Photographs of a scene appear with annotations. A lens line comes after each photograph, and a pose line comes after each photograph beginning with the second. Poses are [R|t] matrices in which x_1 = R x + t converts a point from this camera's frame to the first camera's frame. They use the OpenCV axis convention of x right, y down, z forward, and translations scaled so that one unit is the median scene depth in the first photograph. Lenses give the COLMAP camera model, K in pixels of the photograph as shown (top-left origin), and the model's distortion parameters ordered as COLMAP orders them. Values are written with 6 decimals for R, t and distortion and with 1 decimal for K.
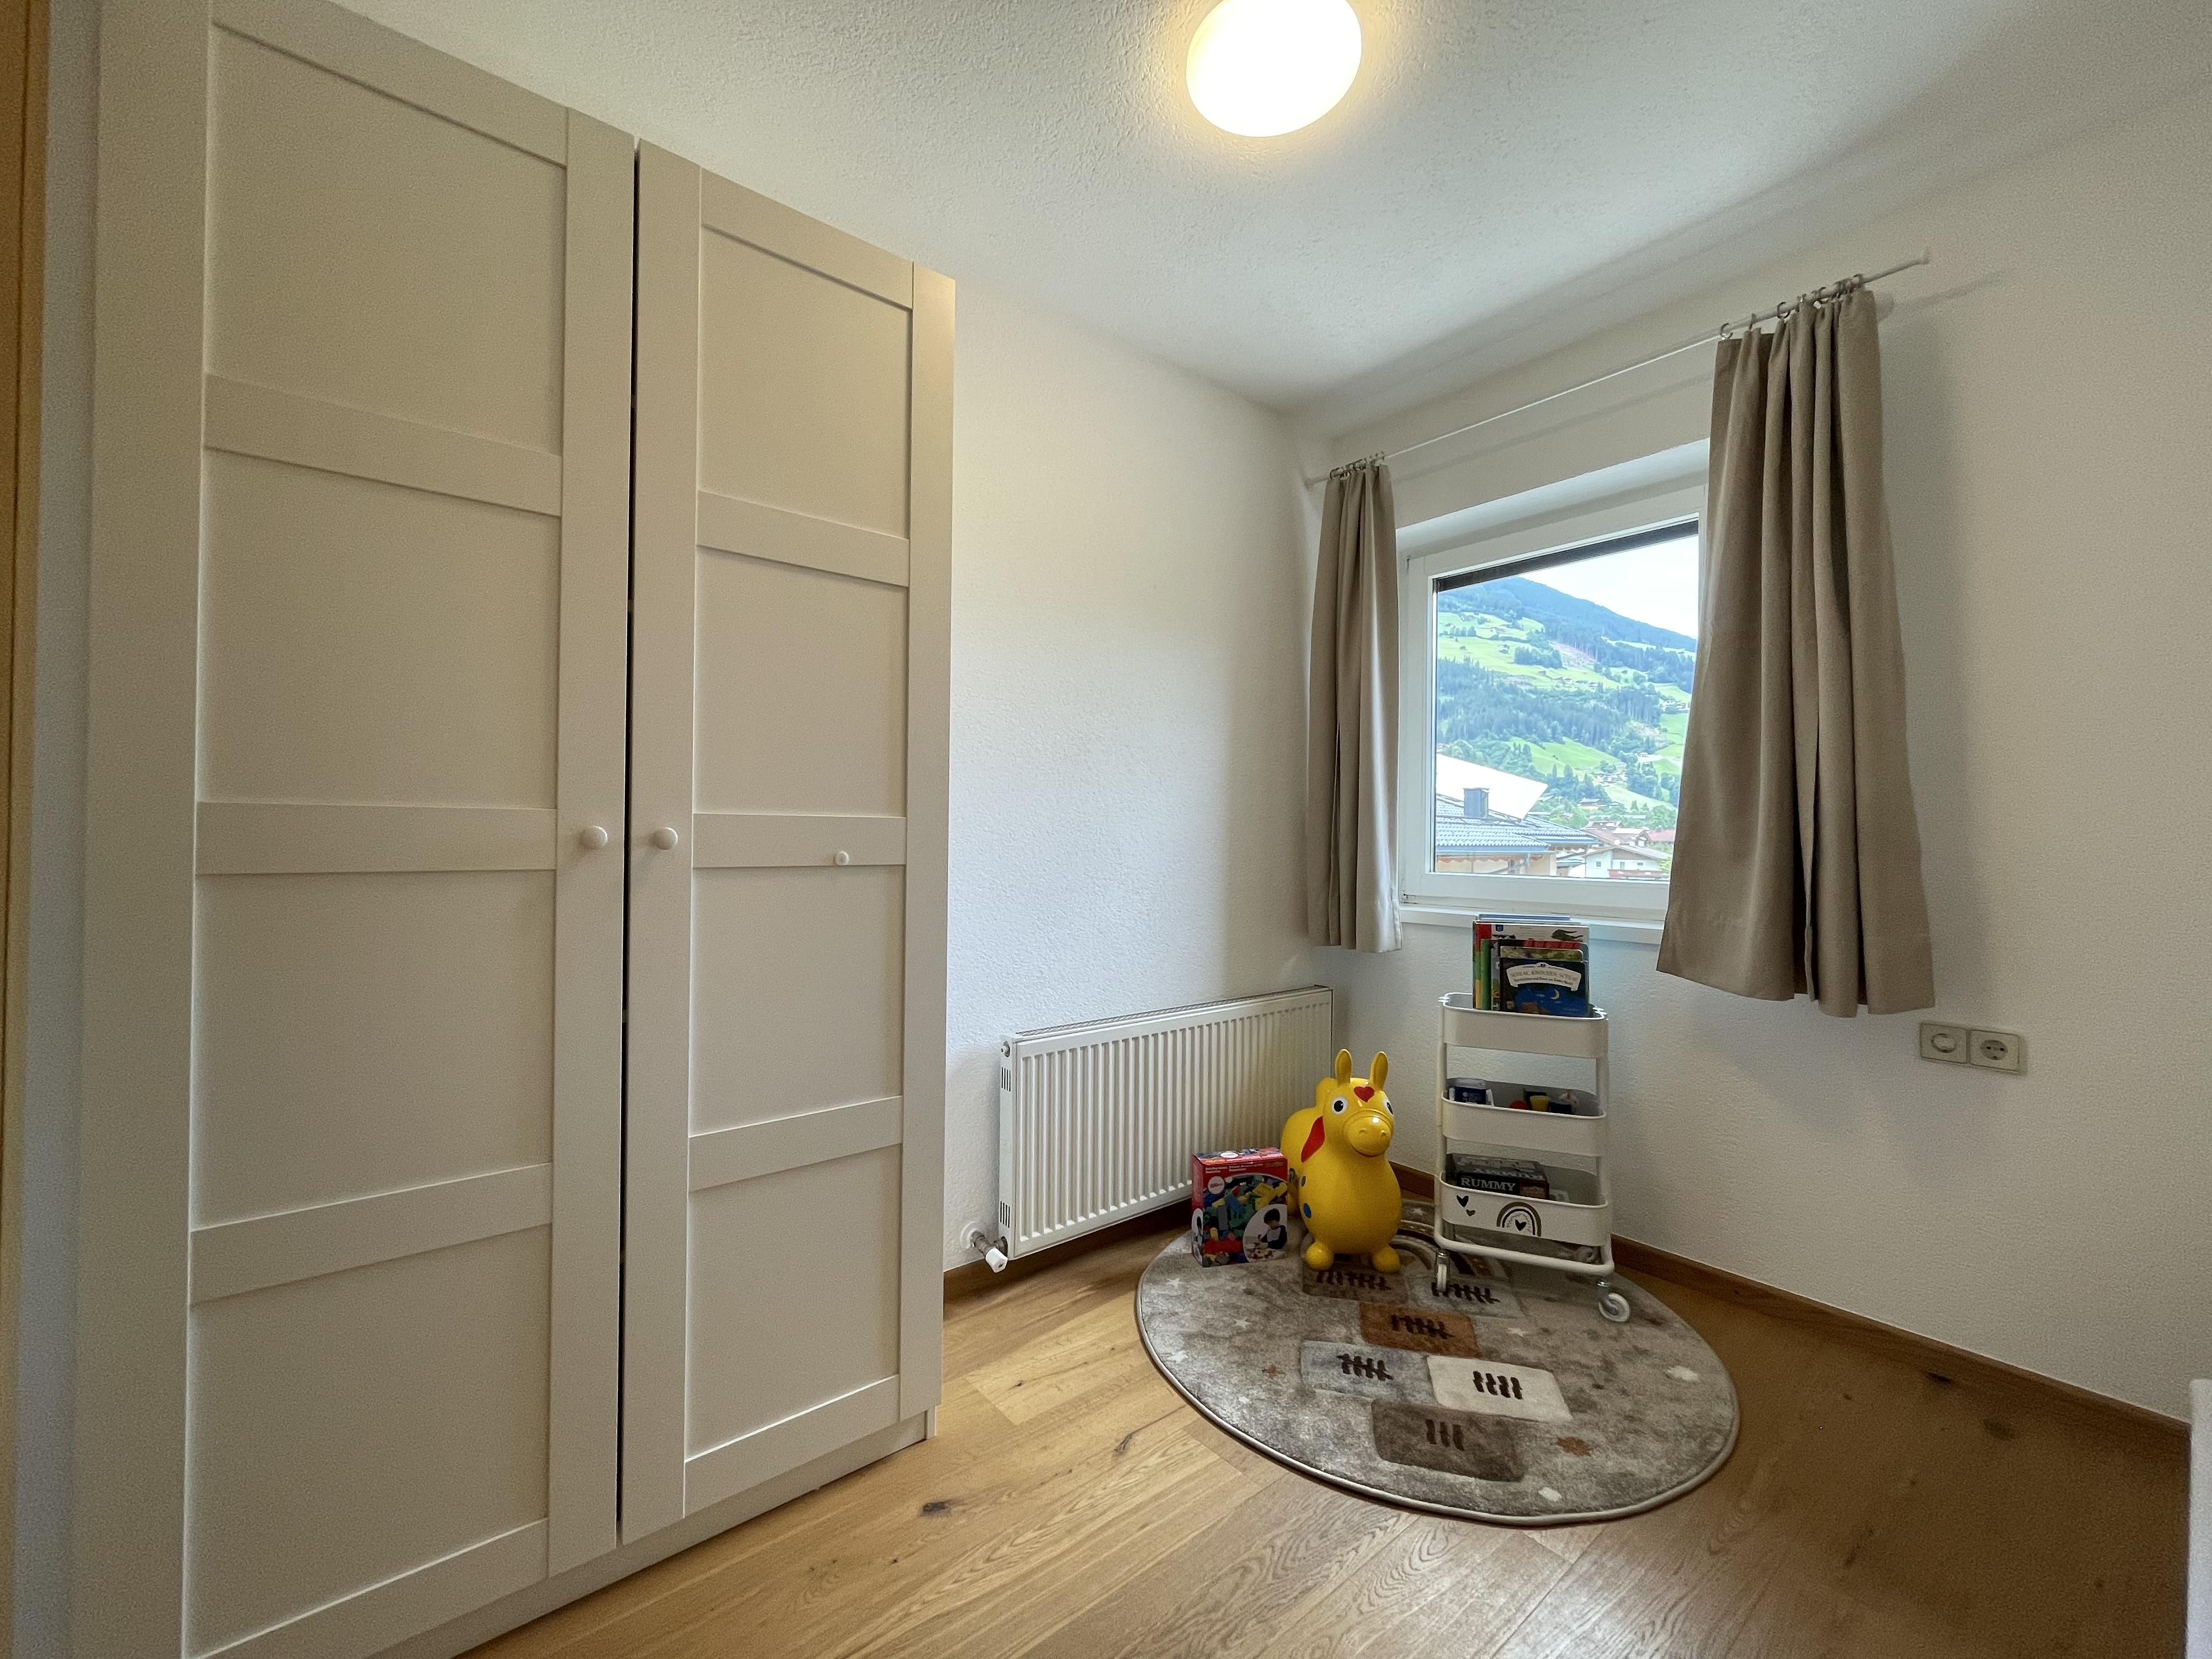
lens RADIAL K [[899.9, 0, 1109.0], [0, 899.9, 828.6], [0, 0, 1]] dist [-0.001919, -0.000006]
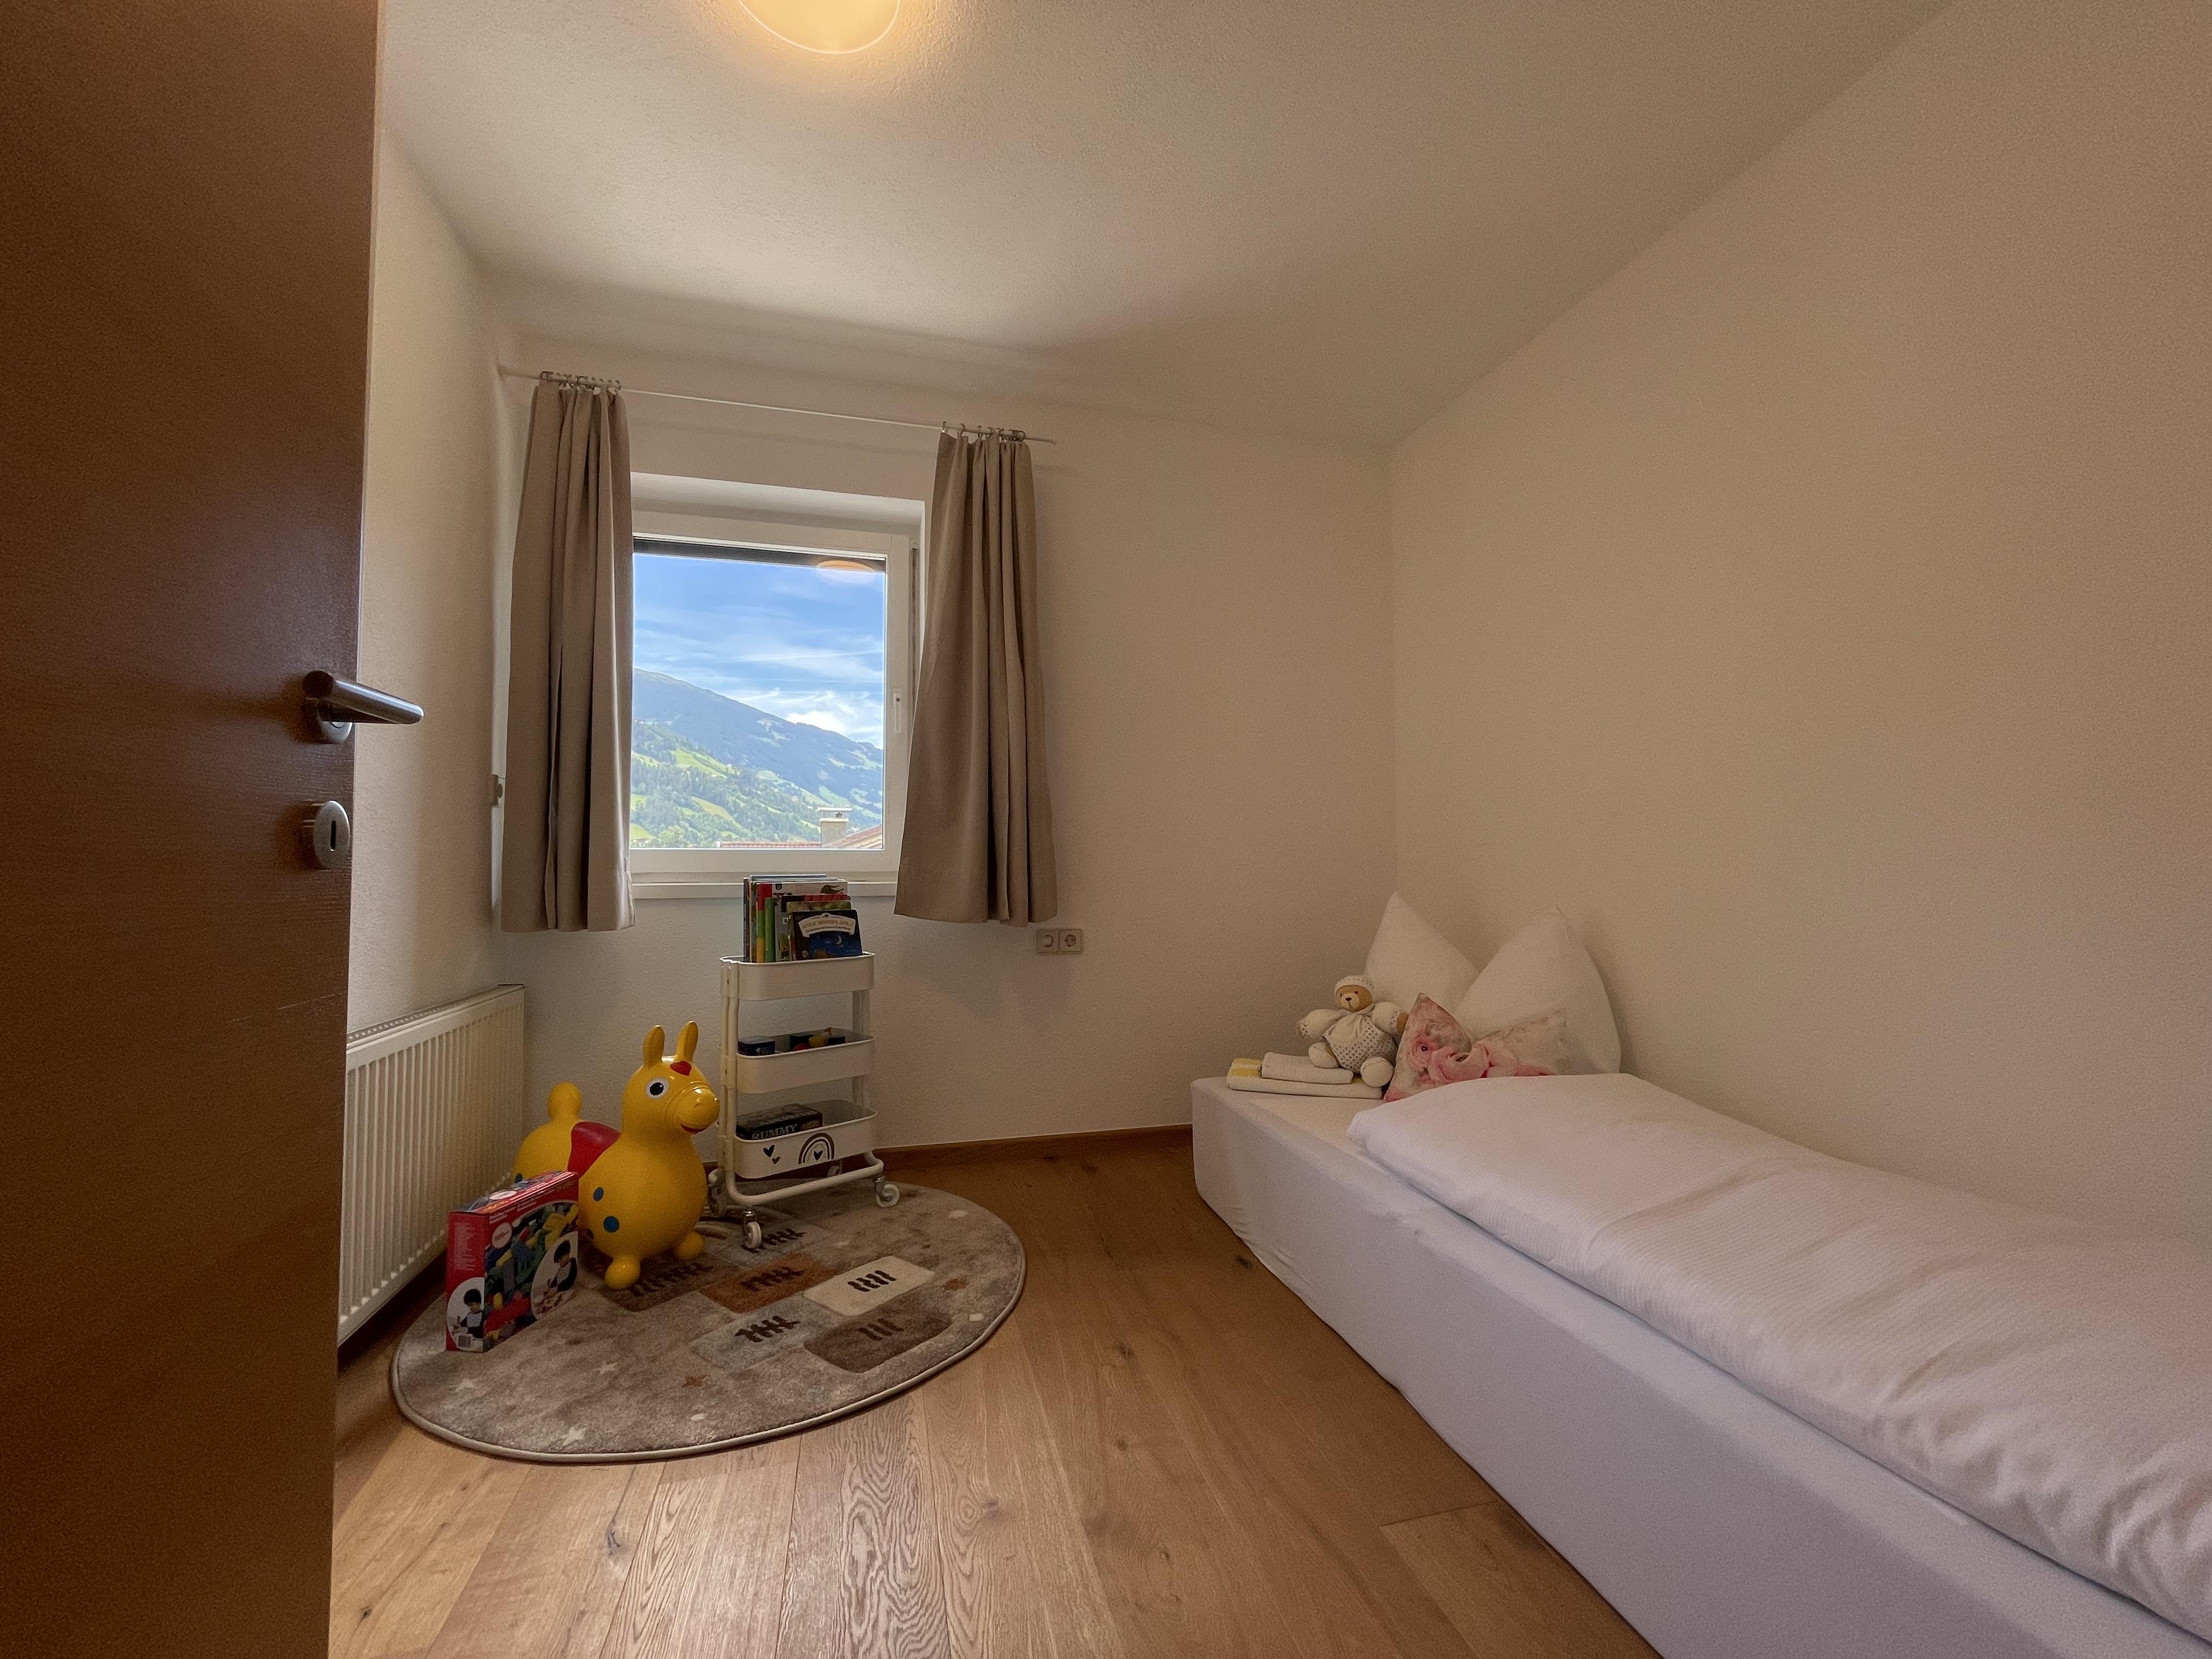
lens RADIAL K [[899.9, 0, 1106.5], [0, 899.9, 829.3], [0, 0, 1]] dist [-0.001919, -0.000006]
pose [[0.408107, 0.029162, 0.912468, -0.399359], [-0.000221, 0.999493, -0.031845, 0.081808], [-0.912934, 0.012795, 0.407906, 0.231856]]
